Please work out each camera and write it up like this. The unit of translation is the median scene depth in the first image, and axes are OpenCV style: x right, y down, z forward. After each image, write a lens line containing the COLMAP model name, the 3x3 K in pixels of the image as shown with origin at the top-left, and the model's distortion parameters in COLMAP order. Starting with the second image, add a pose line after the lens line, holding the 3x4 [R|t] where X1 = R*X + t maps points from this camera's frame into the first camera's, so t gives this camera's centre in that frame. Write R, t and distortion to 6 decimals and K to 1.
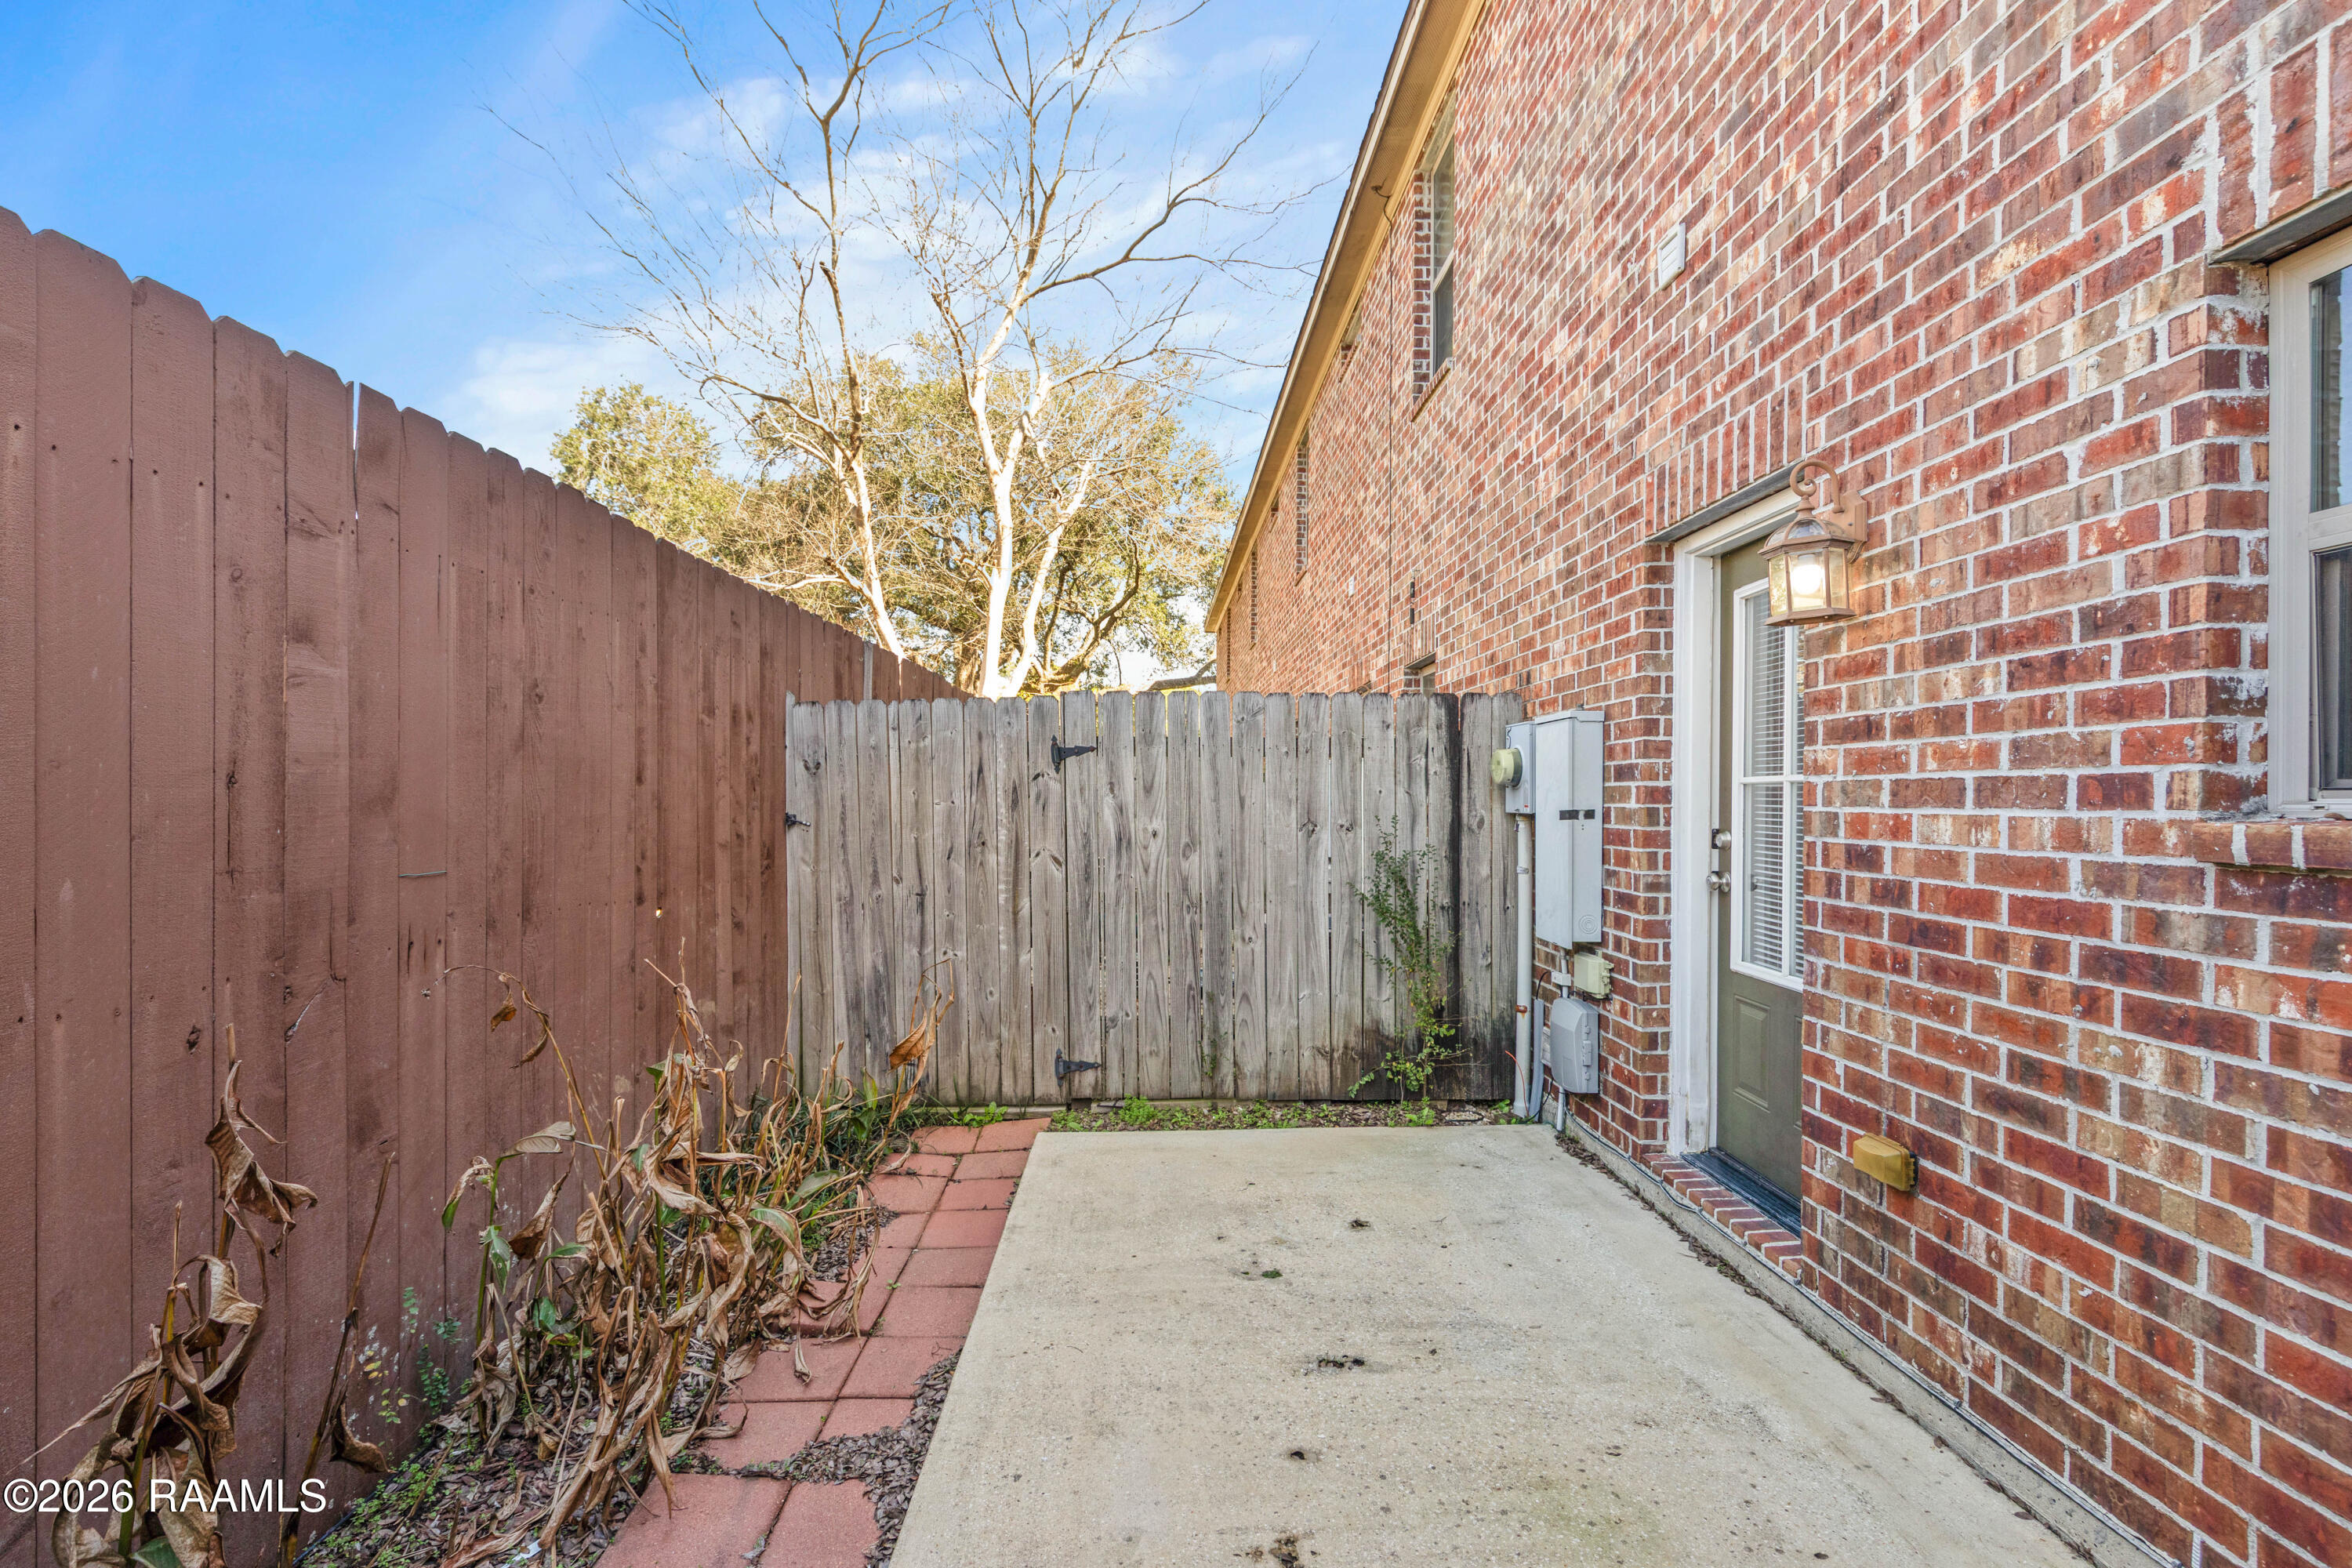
lens RADIAL K [[1094.2, 0, 1174.7], [0, 1094.2, 794.0], [0, 0, 1]] dist [0.003383, -0.000102]
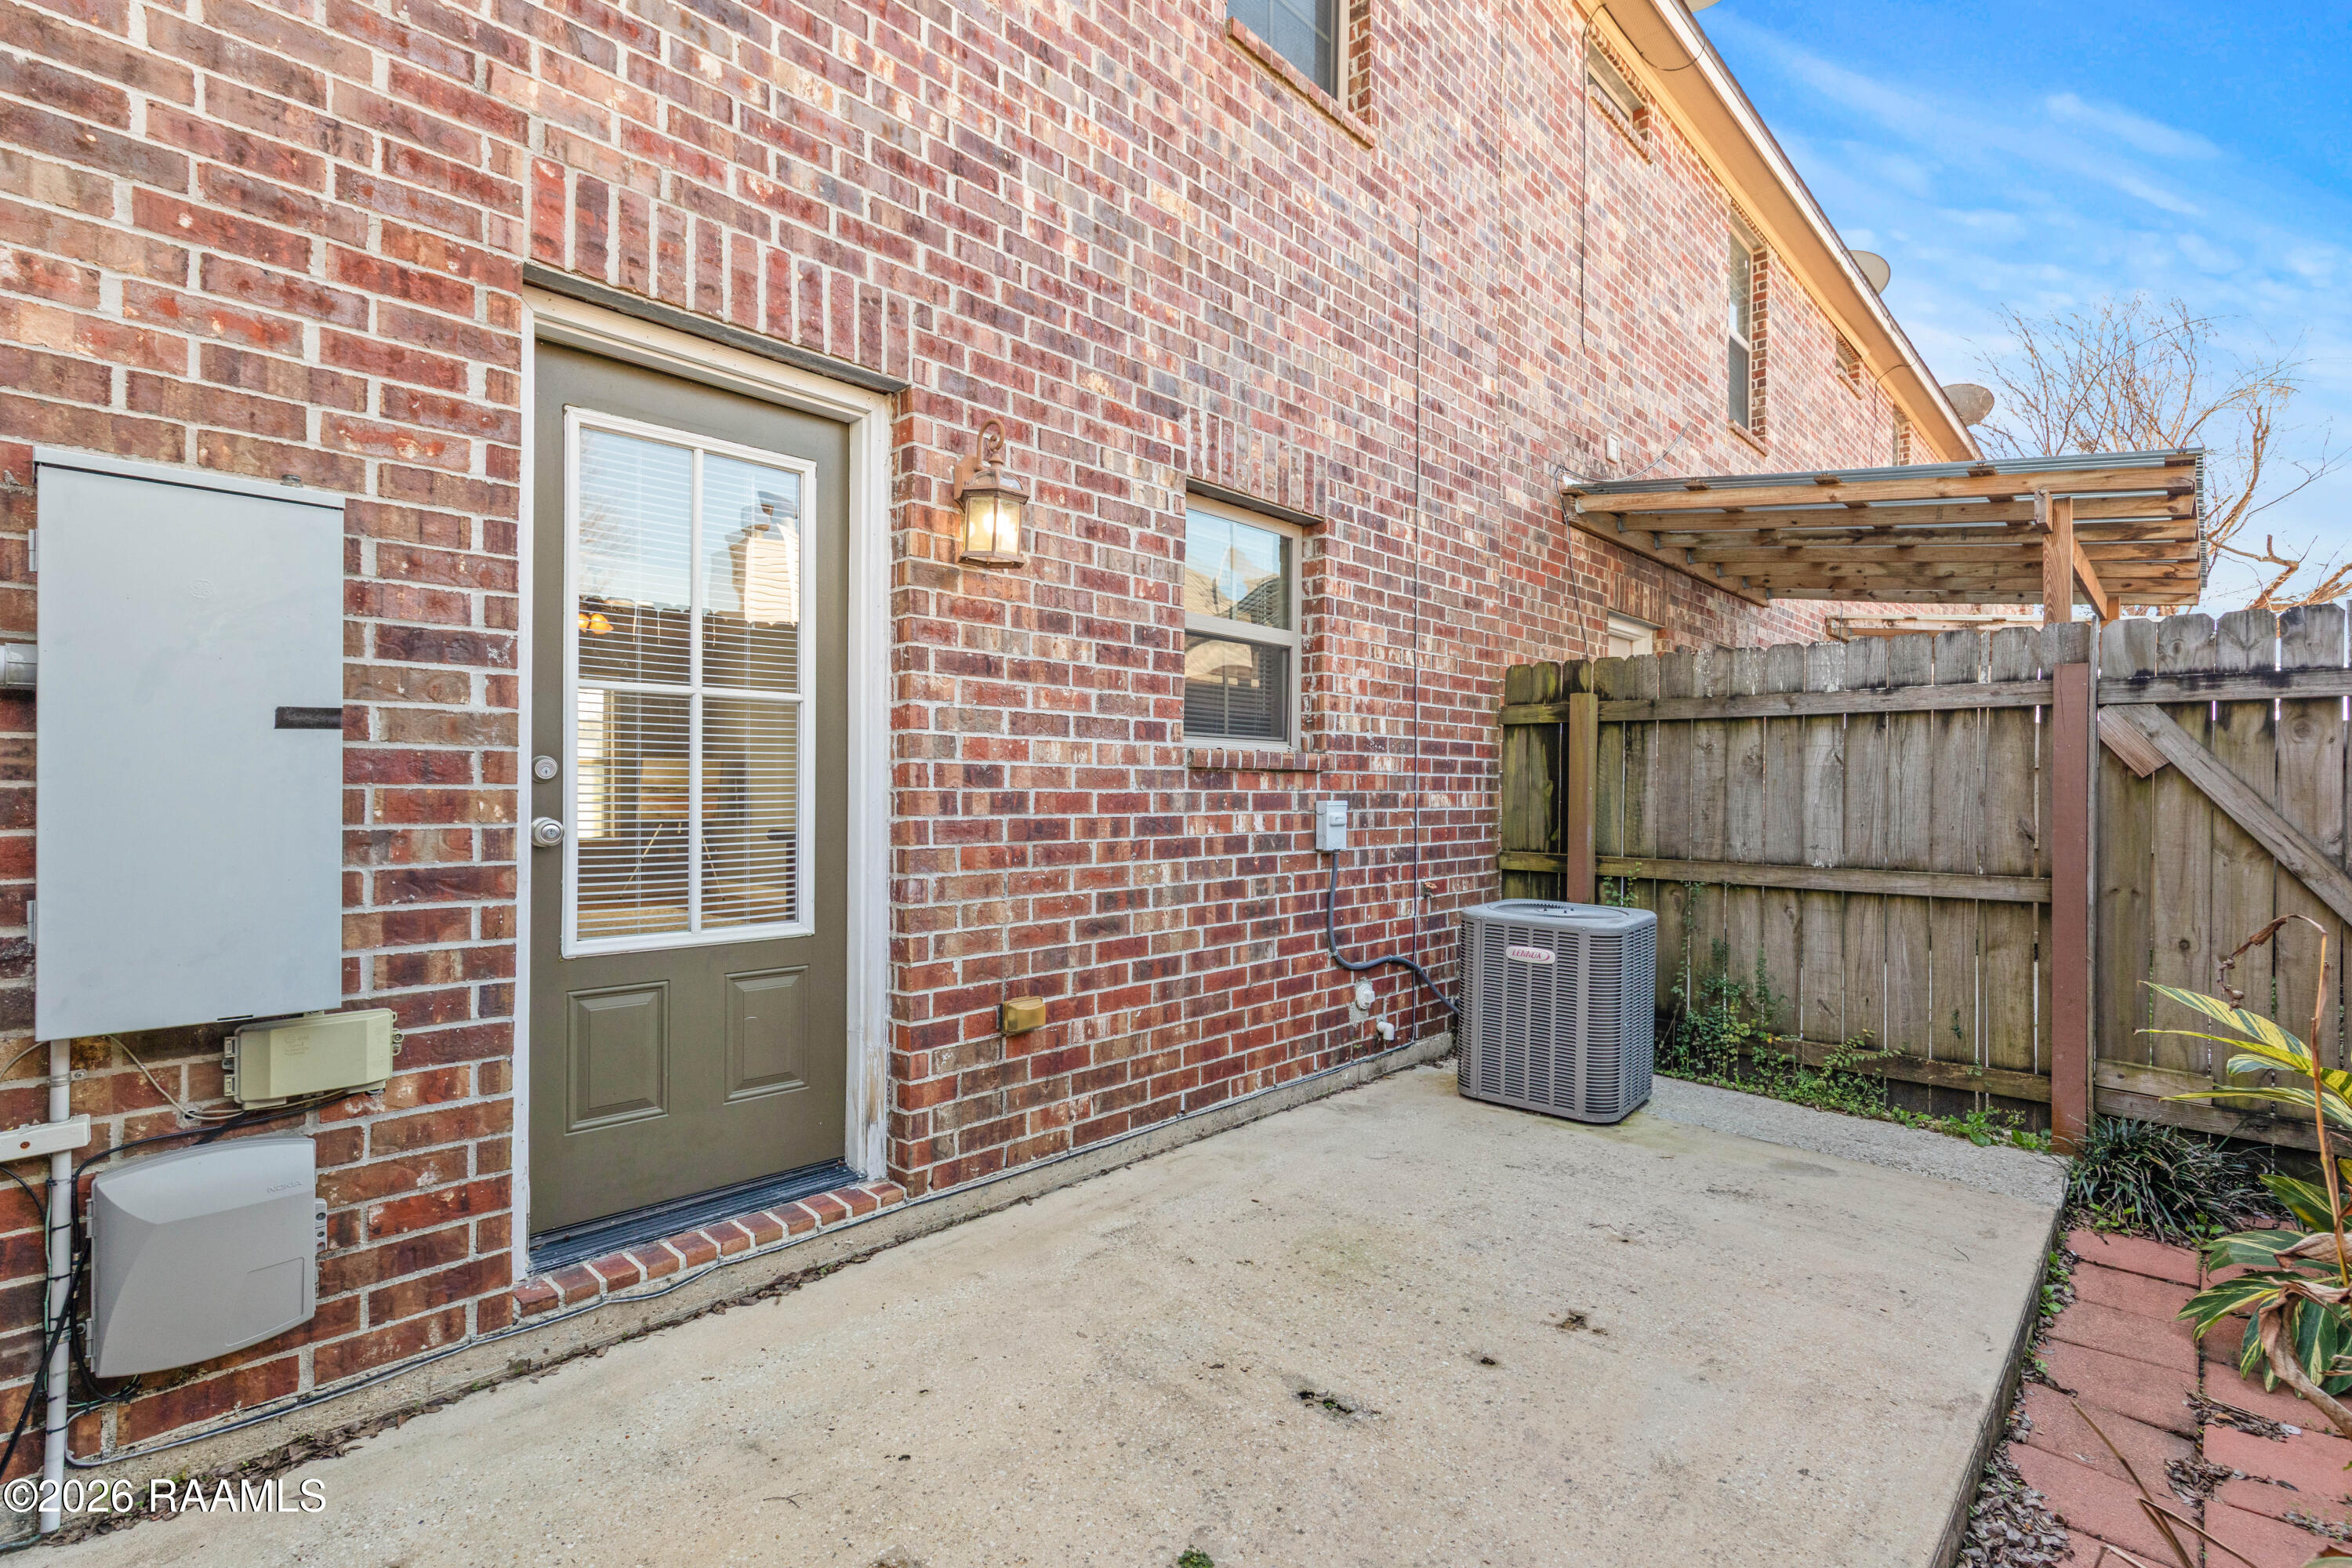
lens RADIAL K [[1094.2, 0, 1171.2], [0, 1094.2, 790.9], [0, 0, 1]] dist [0.003383, -0.000102]
pose [[-0.711559, -0.007872, 0.702582, -0.387252], [-0.010404, 0.999946, 0.000667, 0.081879], [-0.702549, -0.006835, -0.711603, 1.940480]]
